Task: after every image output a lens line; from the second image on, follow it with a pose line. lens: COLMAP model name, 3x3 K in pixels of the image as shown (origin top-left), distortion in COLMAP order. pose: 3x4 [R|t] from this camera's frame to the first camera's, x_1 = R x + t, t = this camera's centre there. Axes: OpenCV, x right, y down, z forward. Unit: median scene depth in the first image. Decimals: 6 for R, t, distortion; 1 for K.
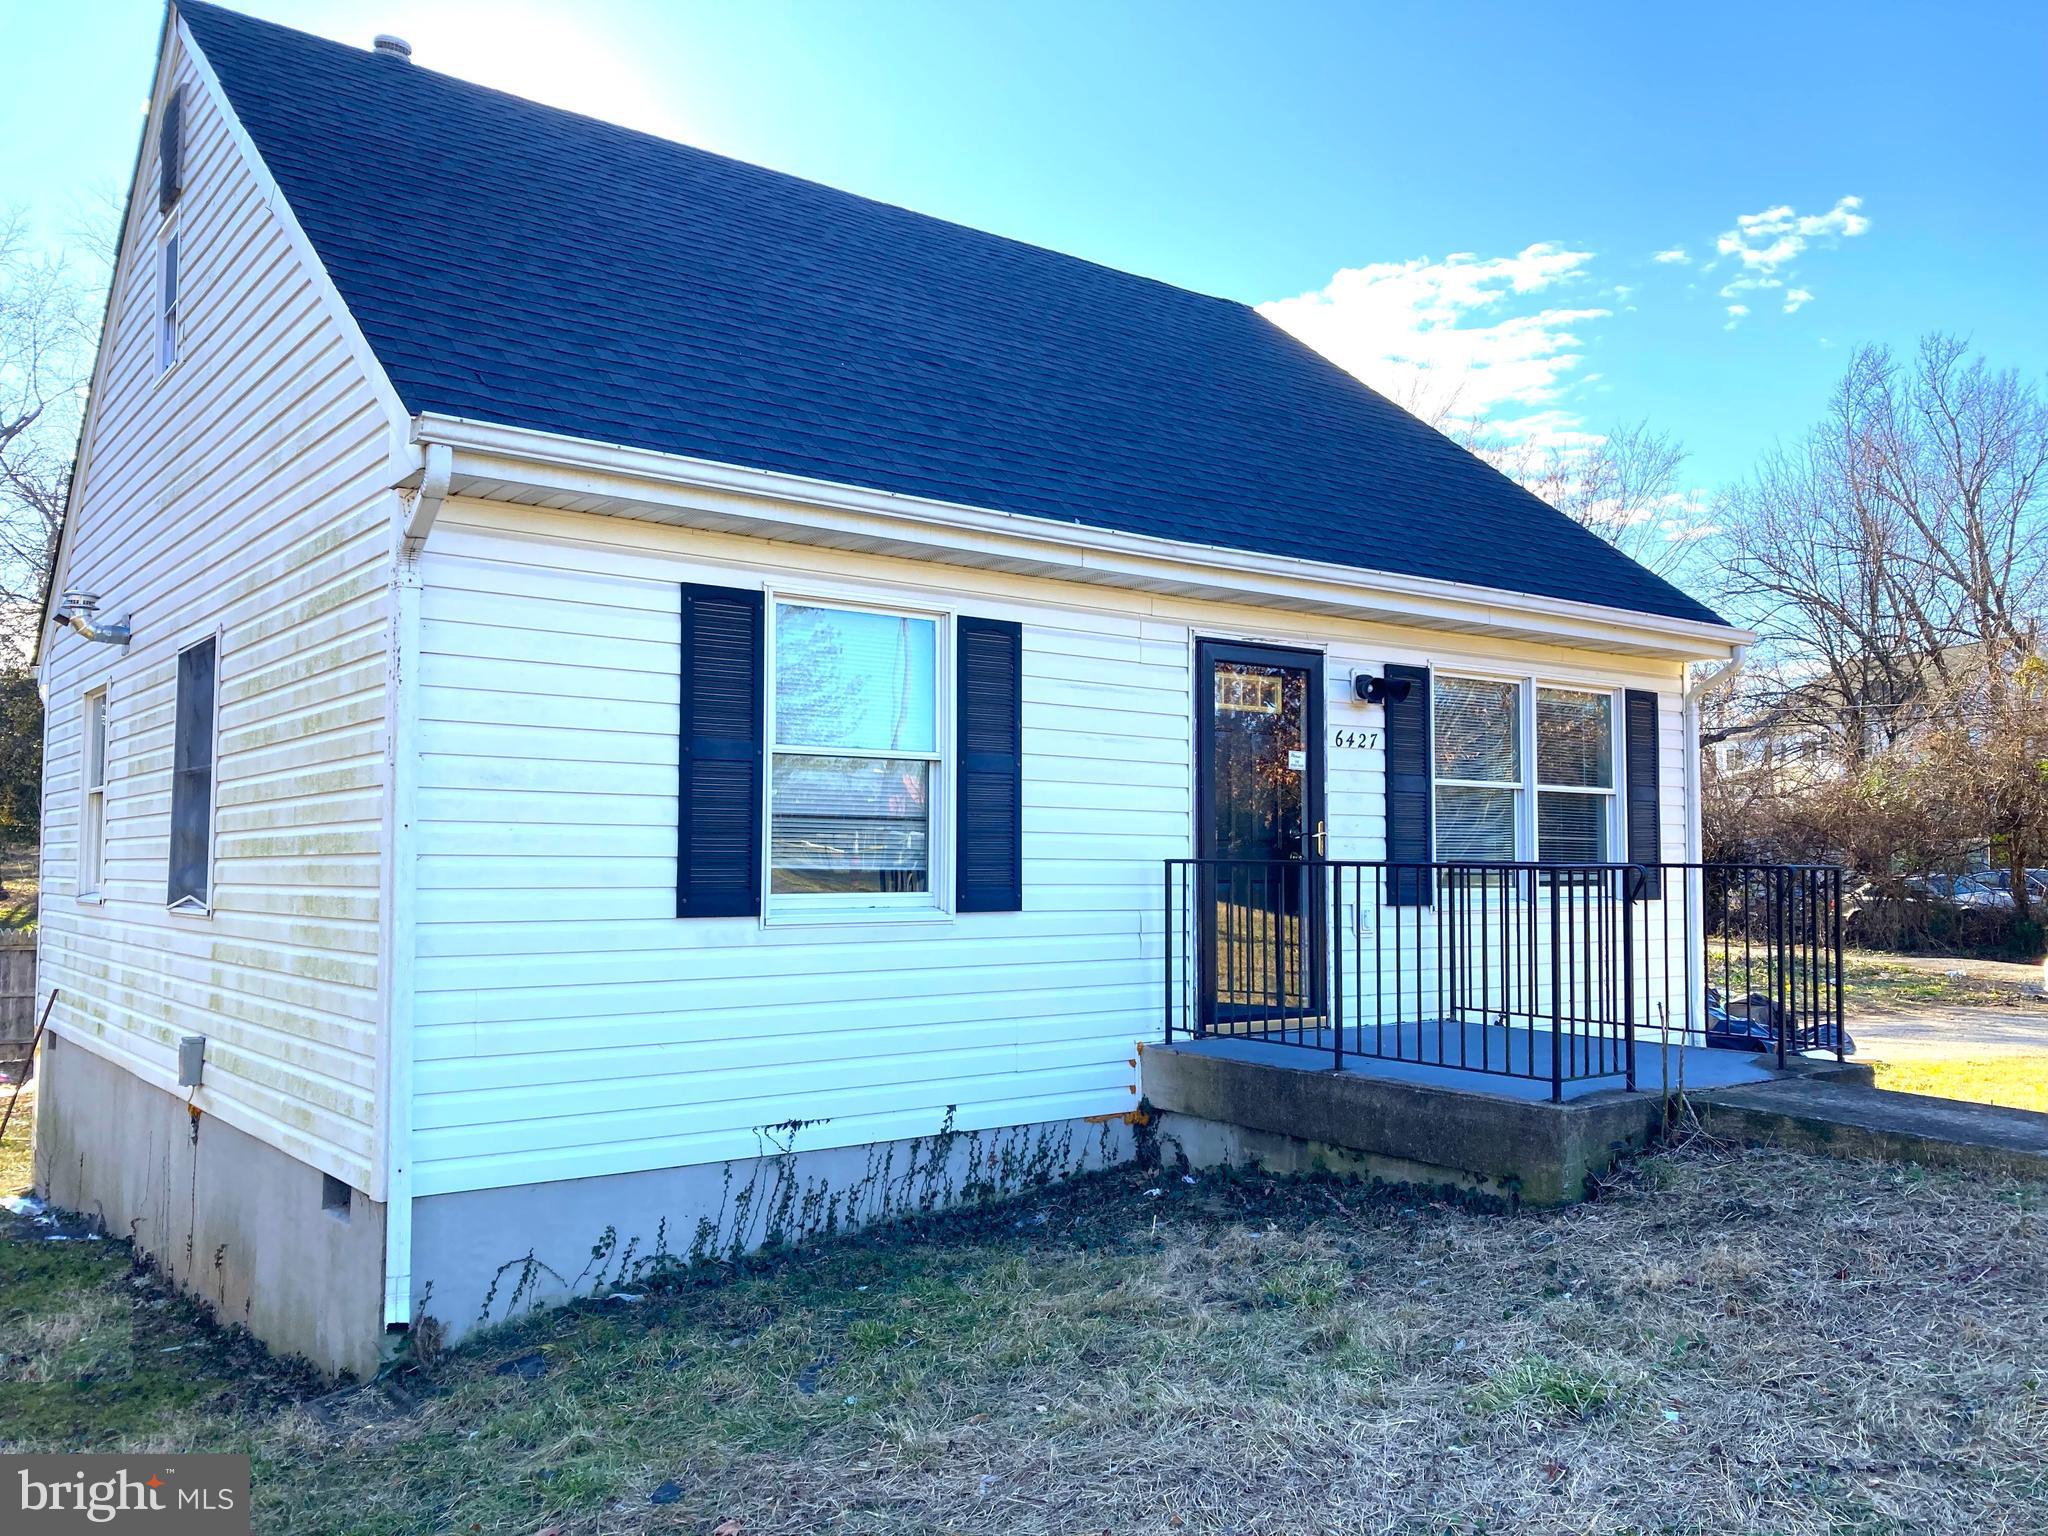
lens RADIAL K [[1685.9, 0, 1025.8], [0, 1685.9, 748.3], [0, 0, 1]] dist [0.046095, -0.082890]
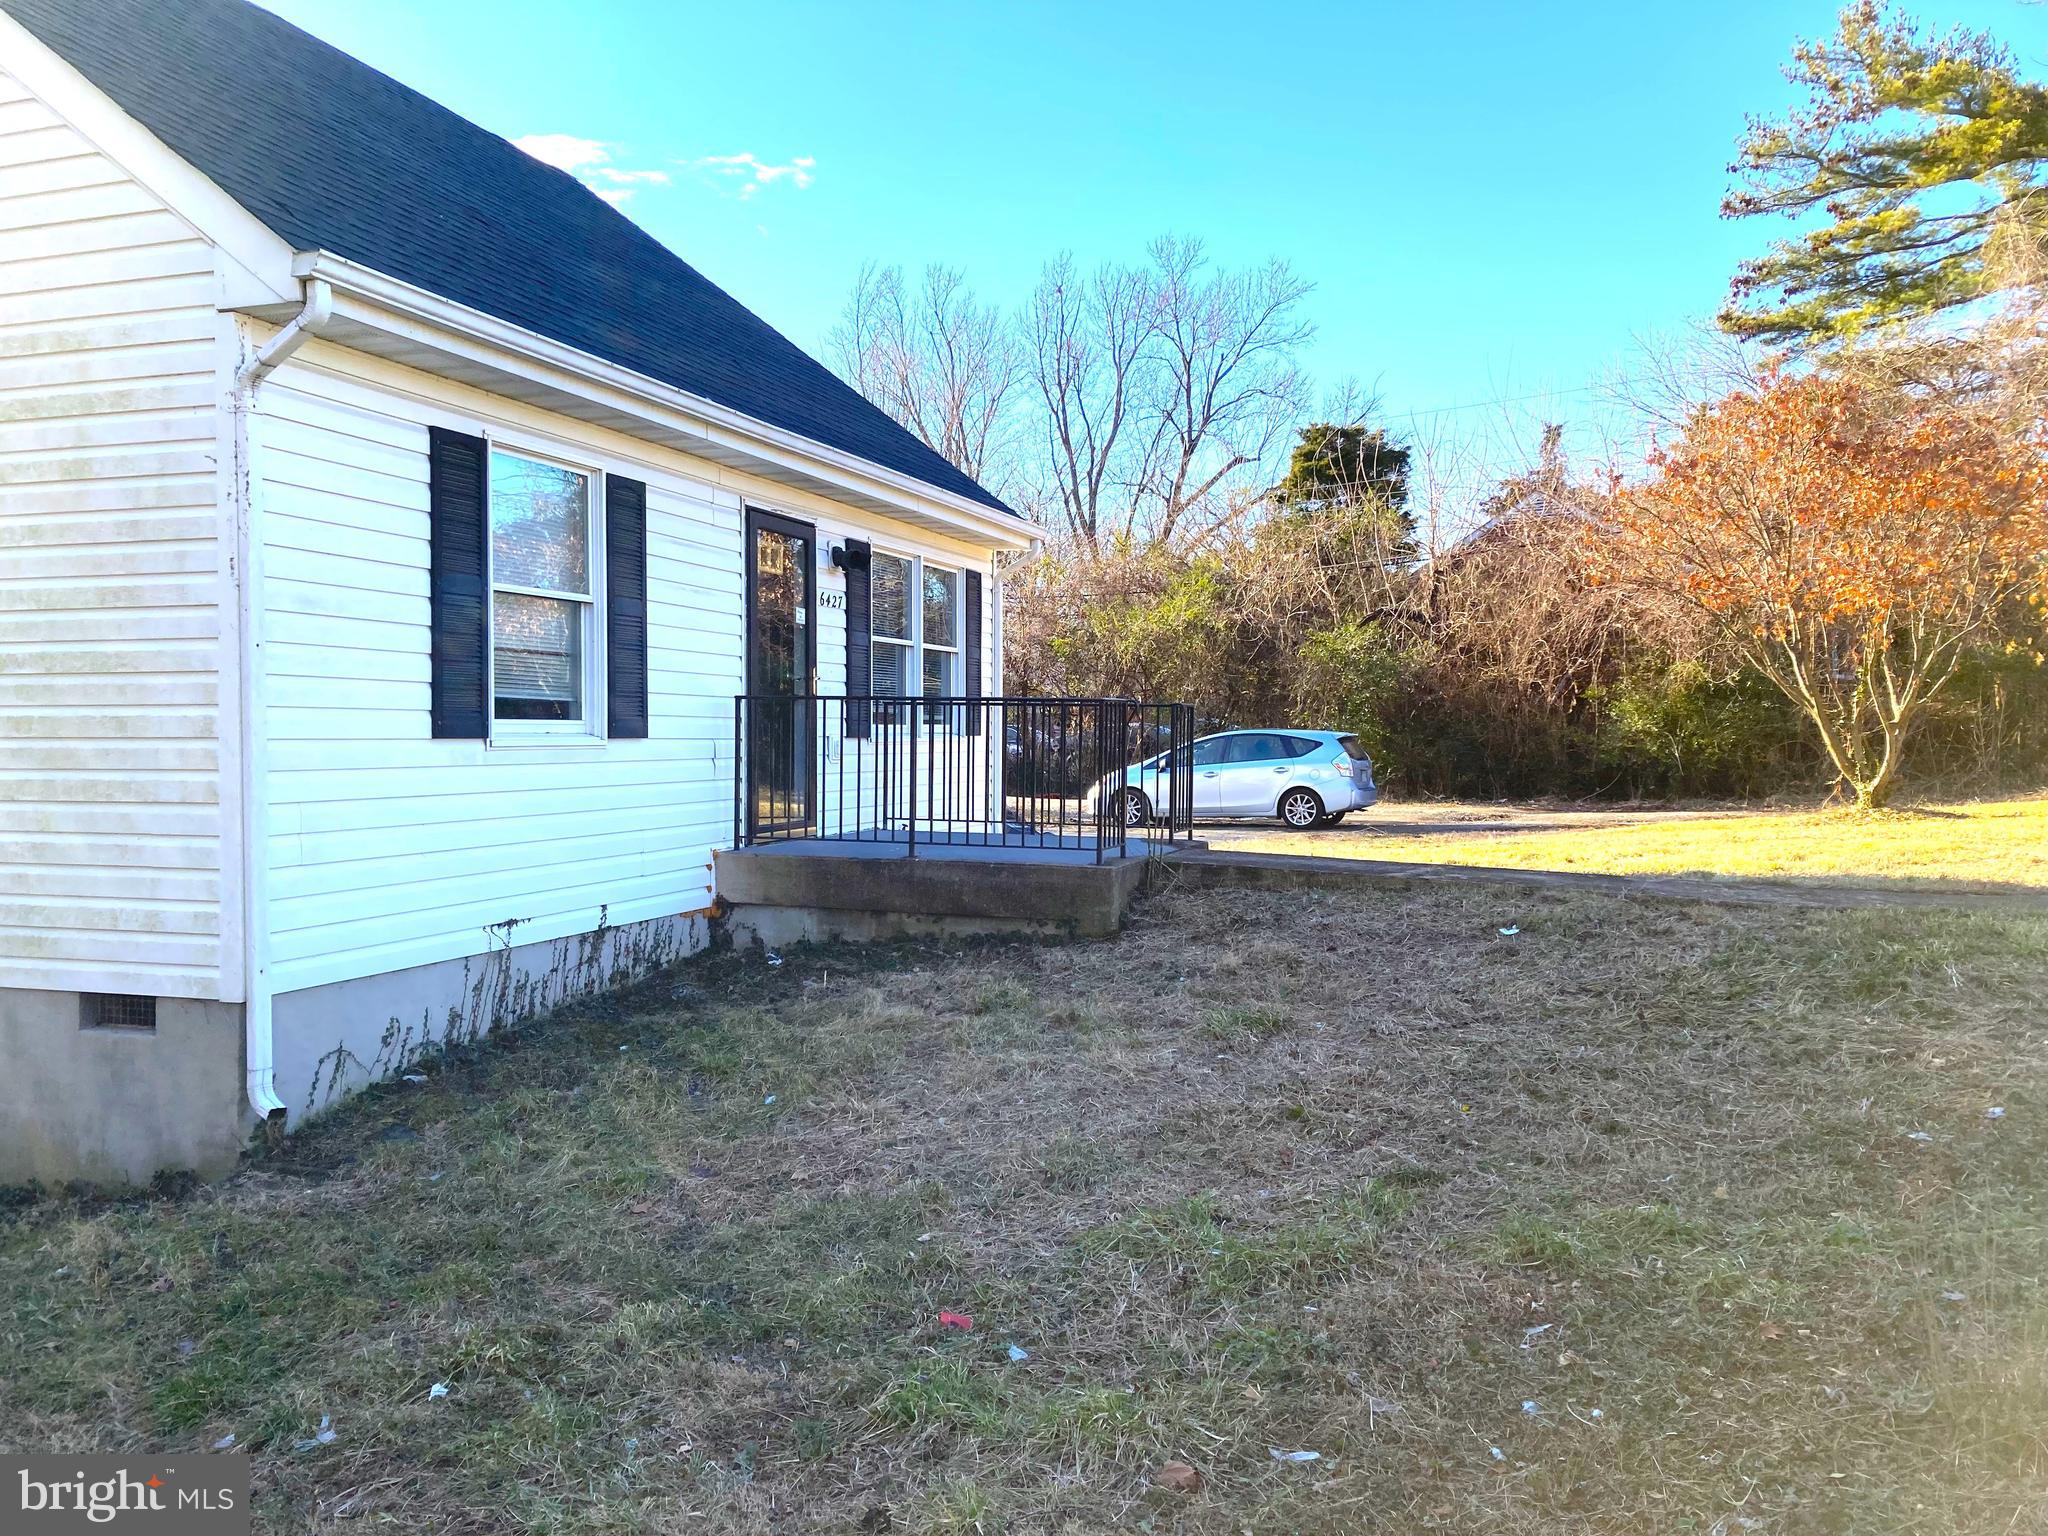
lens RADIAL K [[1685.9, 0, 1022.2], [0, 1685.9, 780.7], [0, 0, 1]] dist [0.046095, -0.082890]
pose [[0.829282, -0.017243, 0.558564, -0.442608], [-0.038245, 0.995429, 0.087511, 0.015152], [-0.557519, -0.093933, 0.824832, -0.100059]]
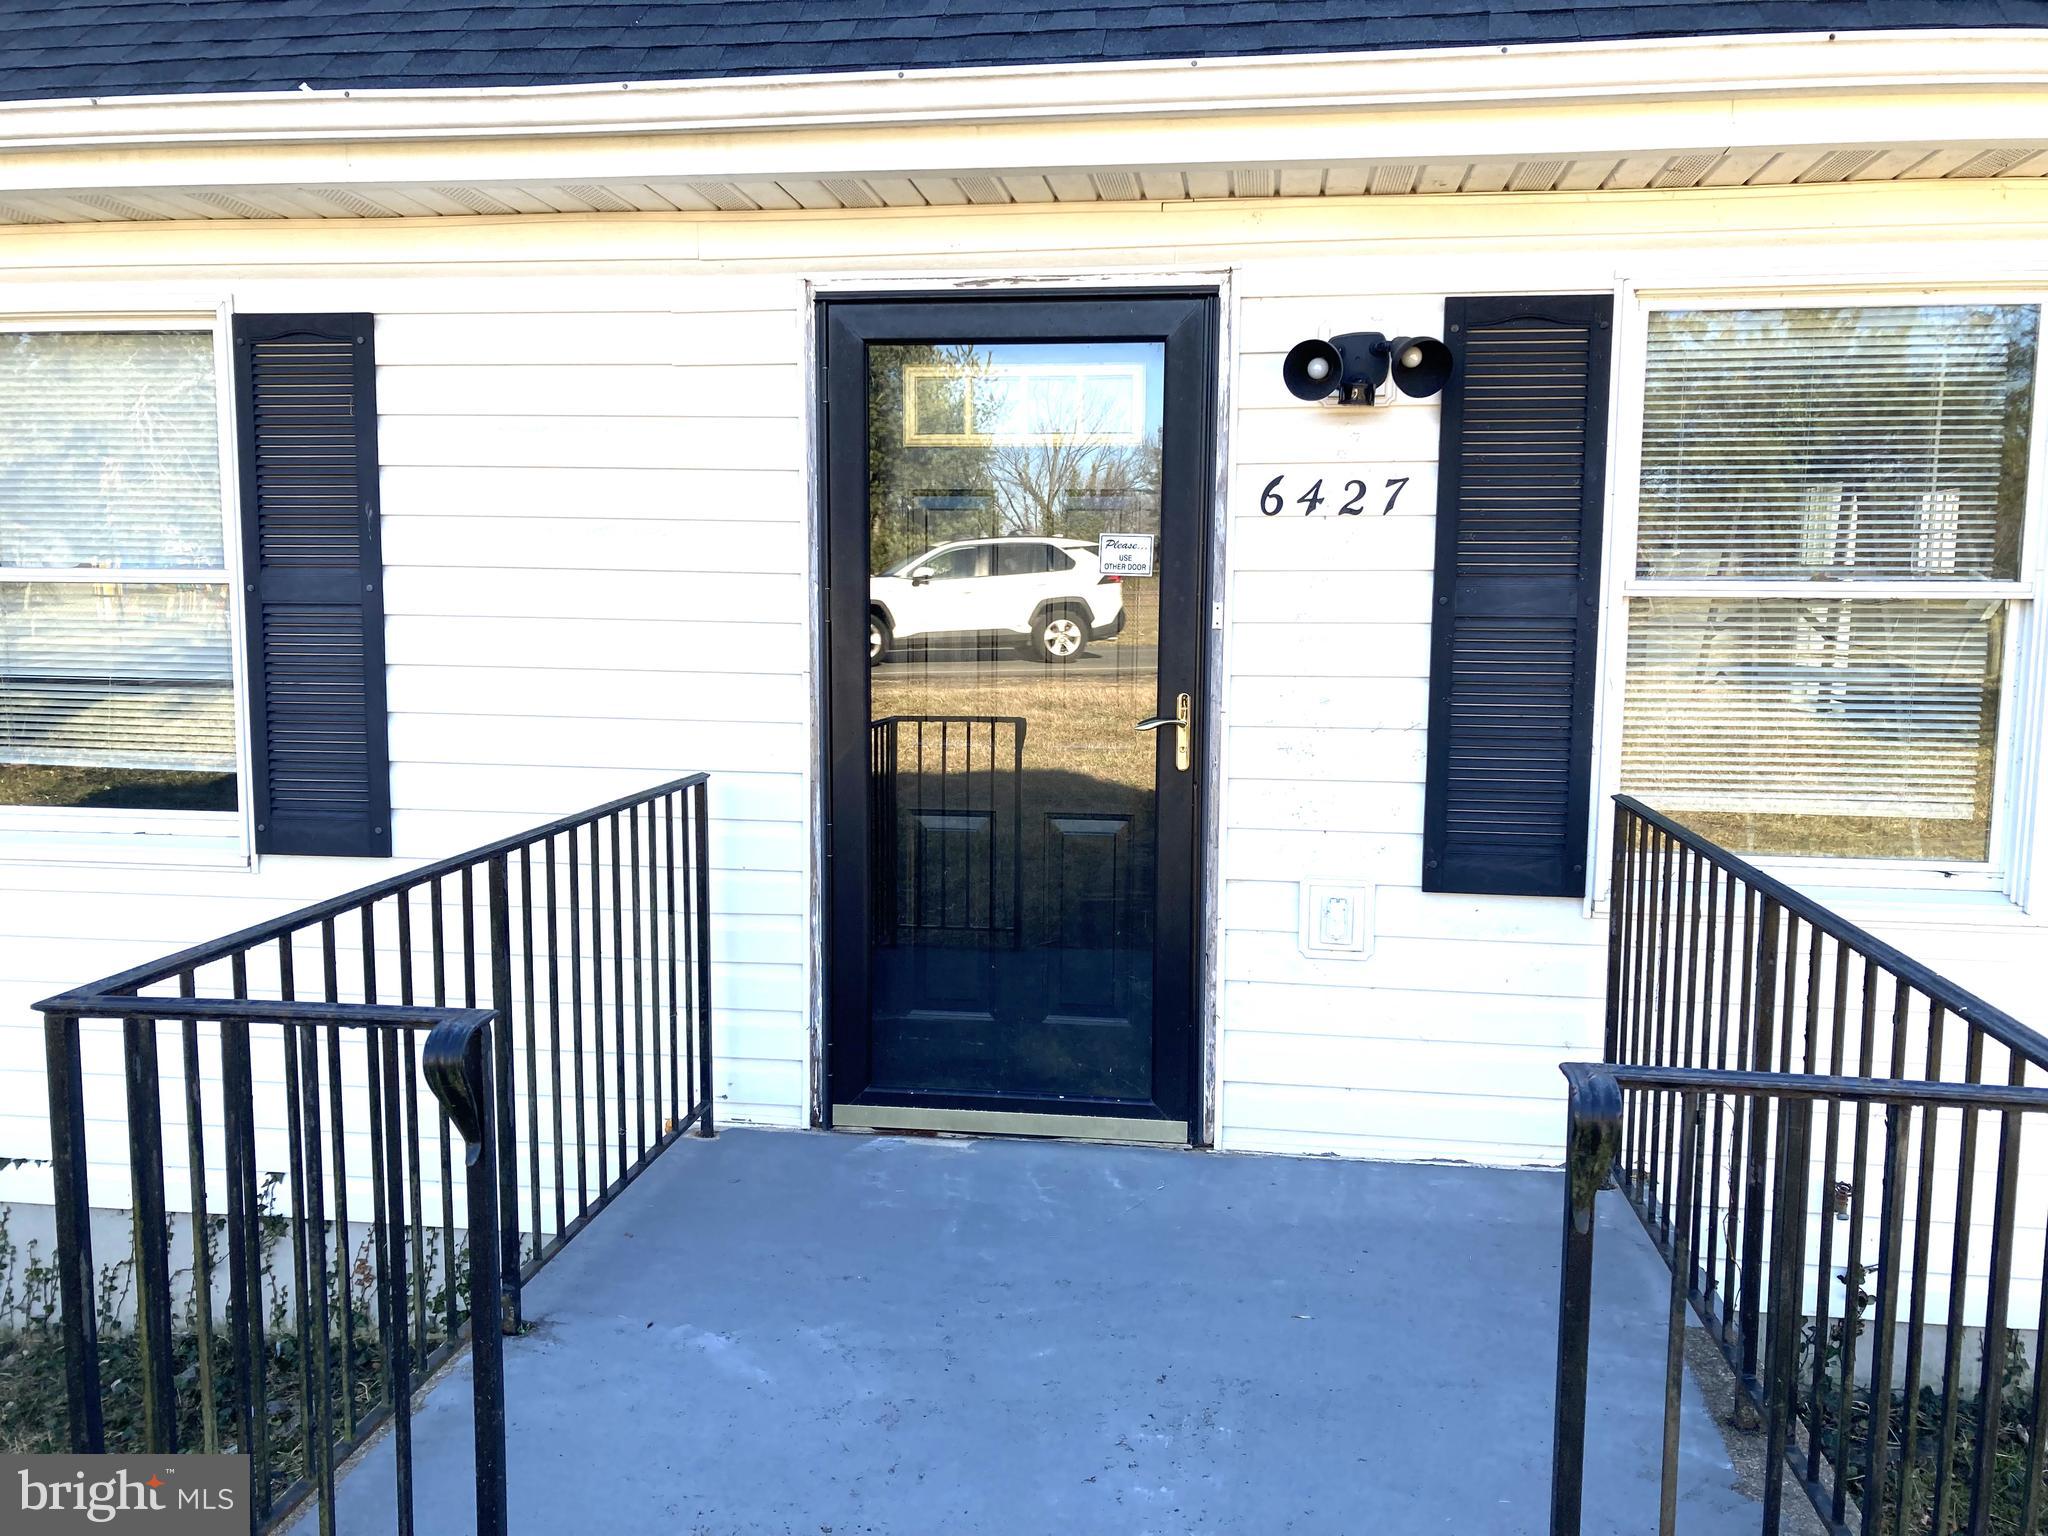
lens RADIAL K [[1685.9, 0, 1014.5], [0, 1685.9, 758.1], [0, 0, 1]] dist [0.046095, -0.082890]
pose [[0.690267, 0.078472, -0.719287, 0.536349], [0.044102, 0.987690, 0.150077, -0.008750], [0.722210, -0.135315, 0.678309, 0.788910]]
